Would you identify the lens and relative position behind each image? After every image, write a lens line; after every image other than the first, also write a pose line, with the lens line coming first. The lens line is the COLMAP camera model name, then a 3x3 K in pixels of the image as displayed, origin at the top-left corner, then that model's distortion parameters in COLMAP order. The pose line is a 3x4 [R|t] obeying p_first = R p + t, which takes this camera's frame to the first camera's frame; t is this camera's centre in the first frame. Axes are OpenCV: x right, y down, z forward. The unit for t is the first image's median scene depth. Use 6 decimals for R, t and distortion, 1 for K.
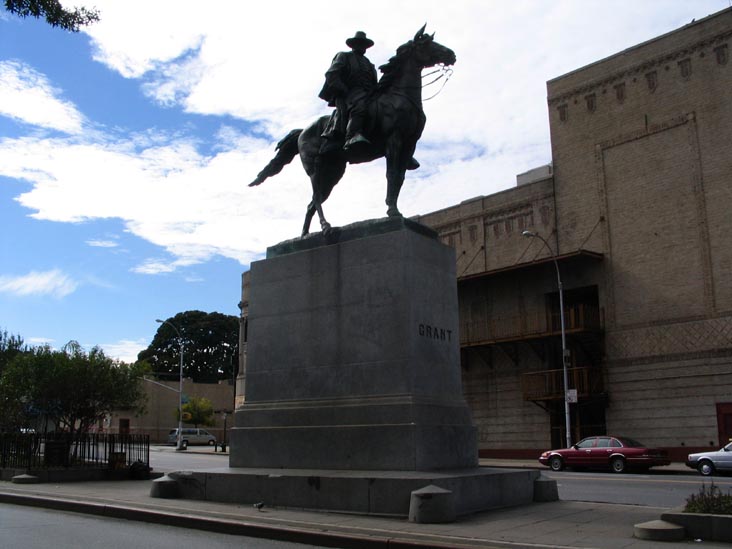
lens RADIAL K [[872.0, 0, 366.8], [0, 872.0, 305.4], [0, 0, 1]] dist [-0.234037, 0.338303]
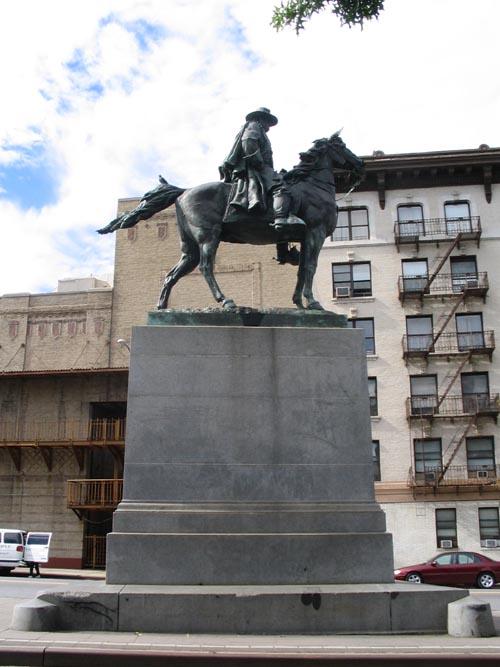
lens RADIAL K [[794.6, 0, 250.0], [0, 794.6, 333.5], [0, 0, 1]] dist [-0.234037, 0.338303]
pose [[0.727006, 0.190419, 0.659699, -0.541692], [-0.113448, 0.980883, -0.158106, 0.061593], [-0.677194, 0.040102, 0.734711, 0.386036]]
